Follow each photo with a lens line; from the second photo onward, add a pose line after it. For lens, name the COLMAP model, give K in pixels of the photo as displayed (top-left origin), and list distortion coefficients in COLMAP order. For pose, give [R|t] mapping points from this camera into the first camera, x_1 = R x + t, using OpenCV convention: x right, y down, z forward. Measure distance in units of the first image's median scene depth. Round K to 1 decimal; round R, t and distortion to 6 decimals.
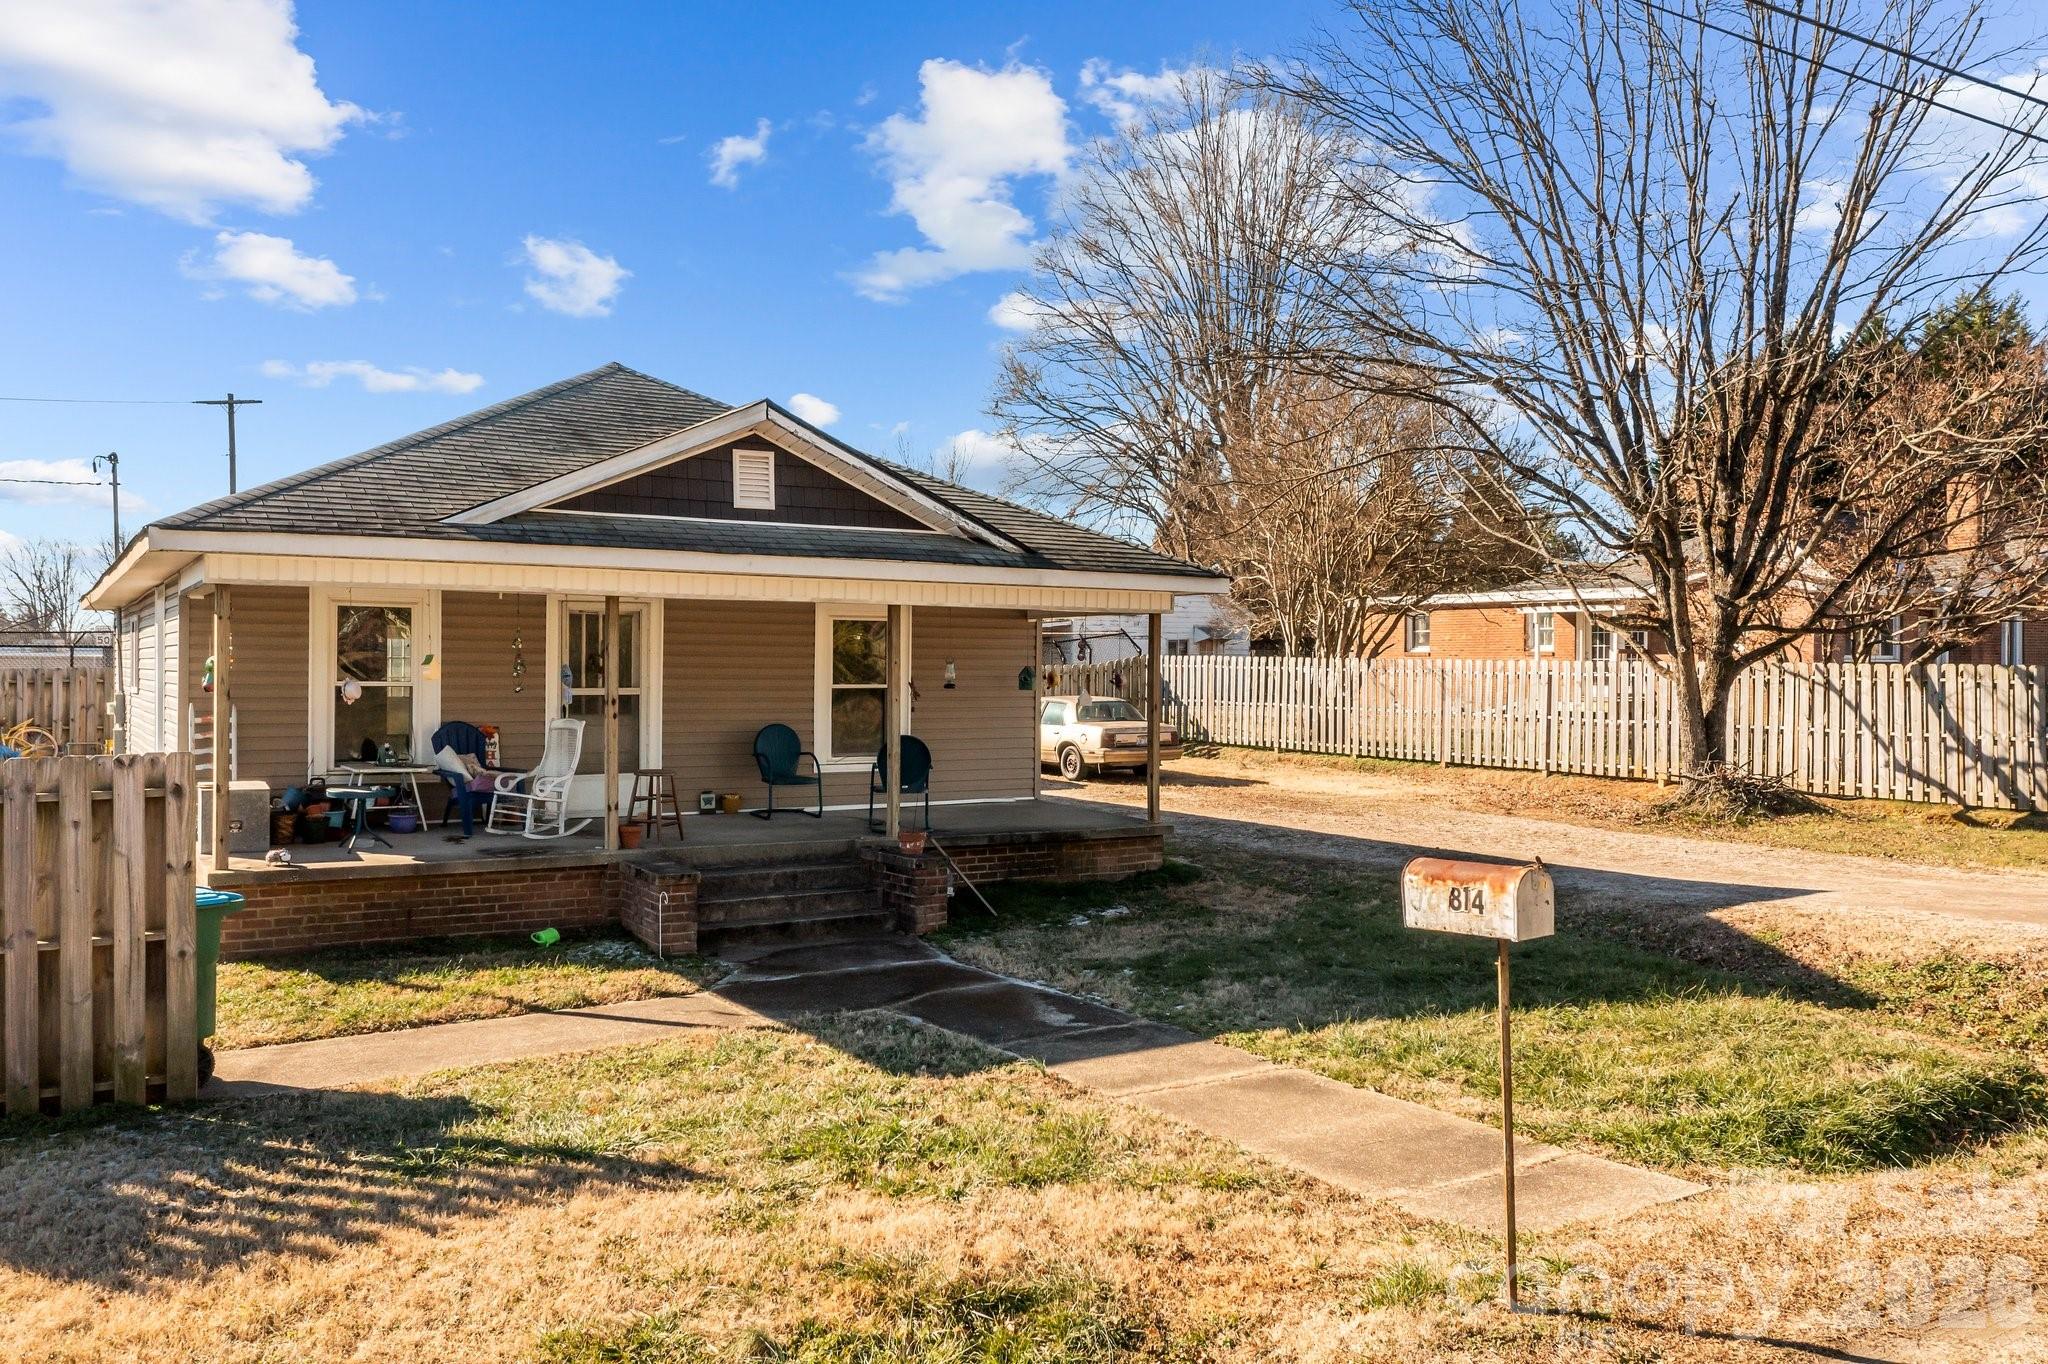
lens RADIAL K [[1638.2, 0, 1018.1], [0, 1638.2, 687.0], [0, 0, 1]] dist [-0.010403, -0.002431]
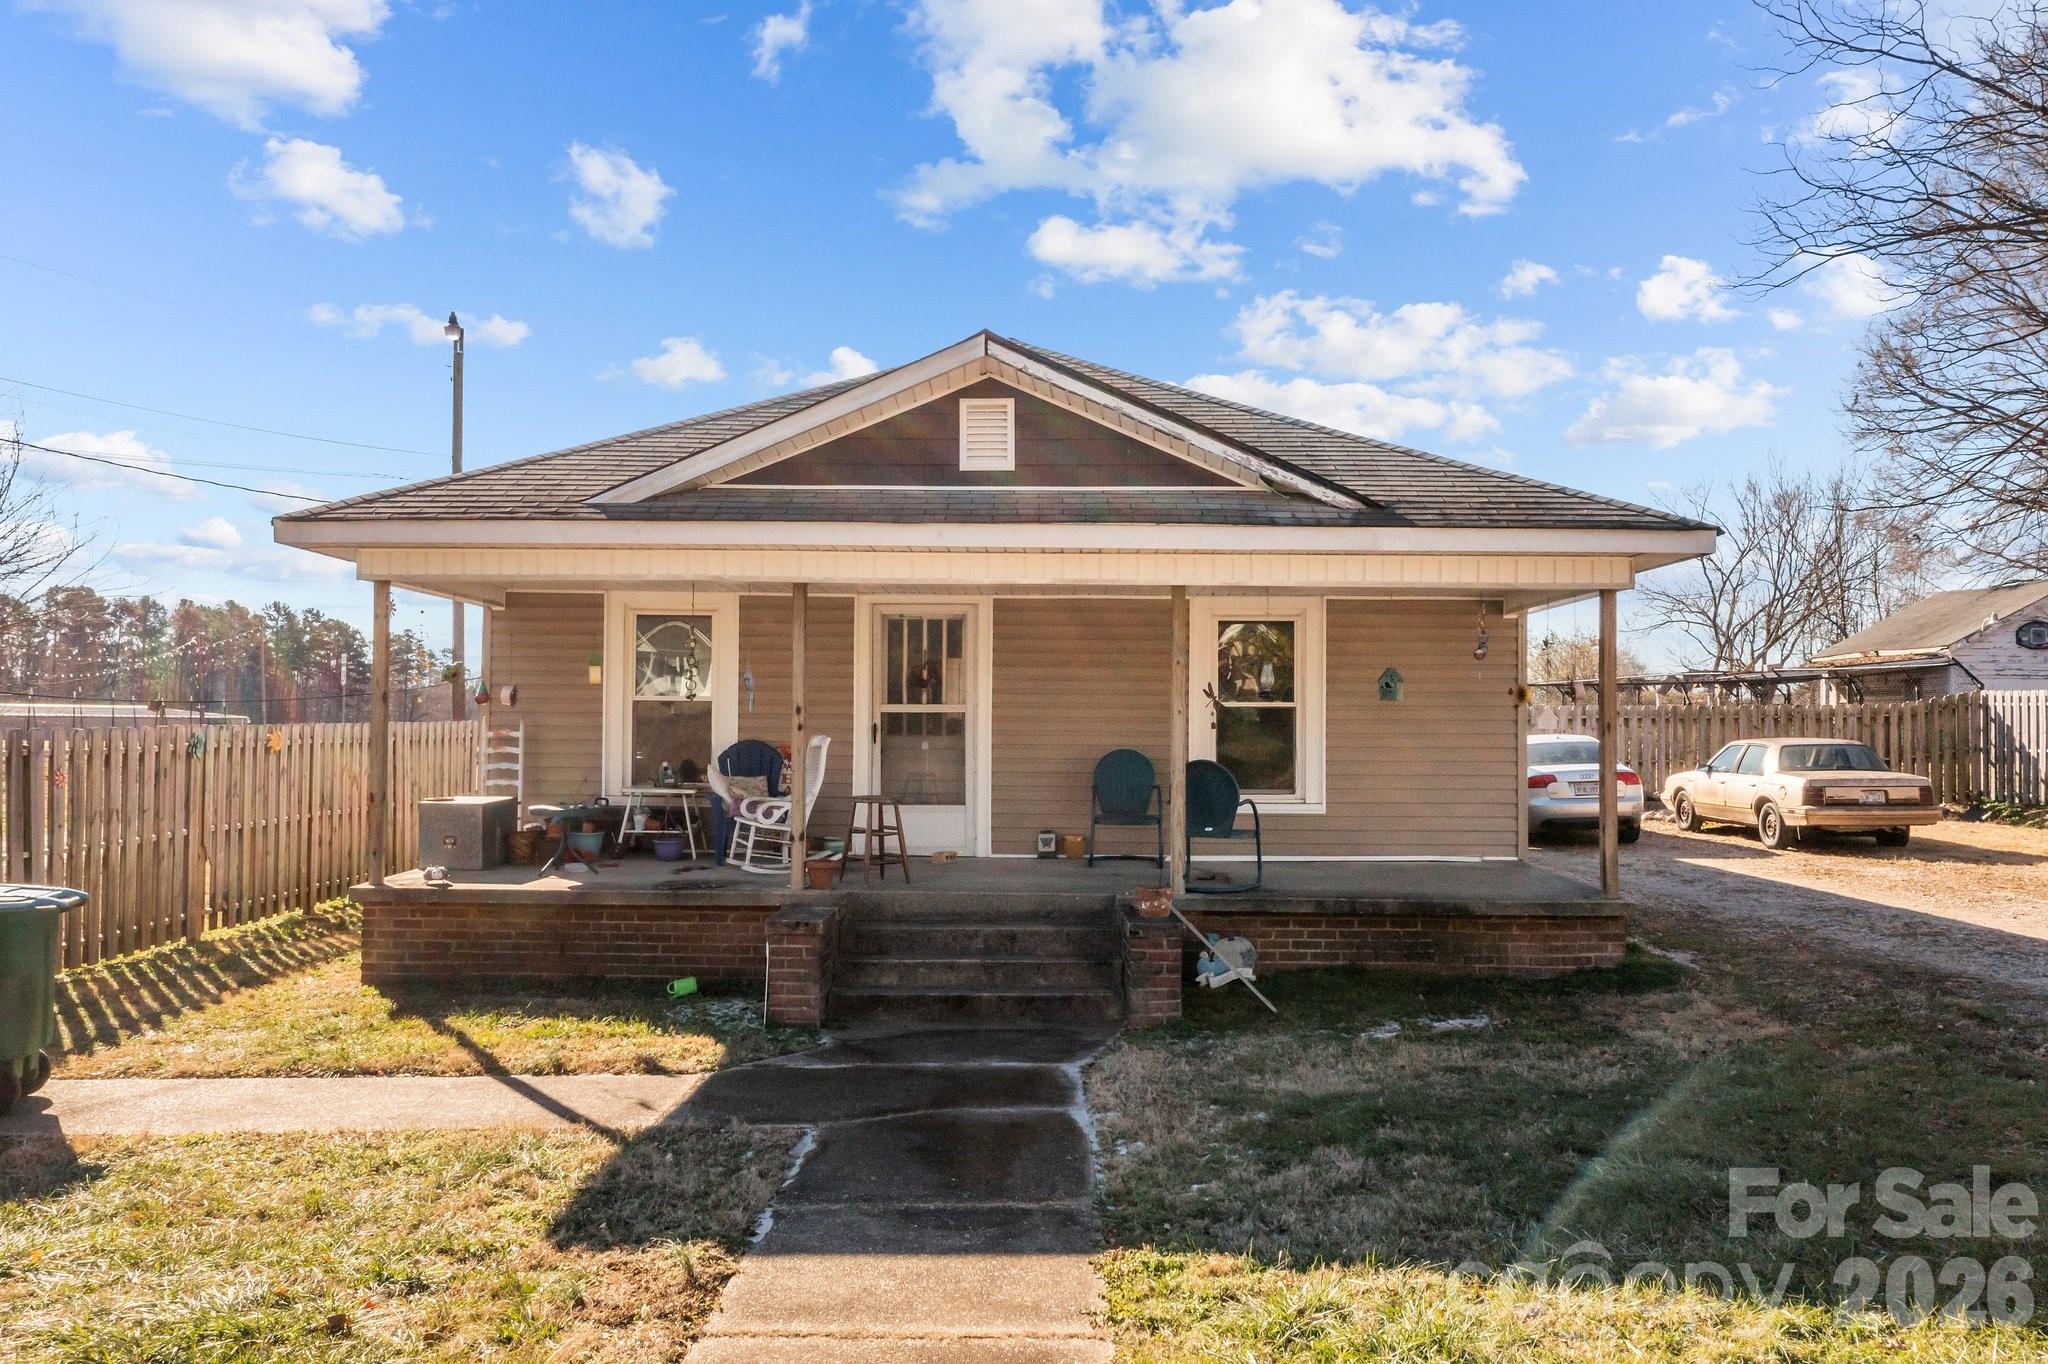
lens RADIAL K [[1638.2, 0, 1027.6], [0, 1638.2, 678.4], [0, 0, 1]] dist [-0.010403, -0.002431]
pose [[0.844087, -0.017820, -0.535910, 0.271809], [-0.006699, 0.999019, -0.043771, 0.026112], [0.536165, 0.040536, 0.843140, 0.330302]]
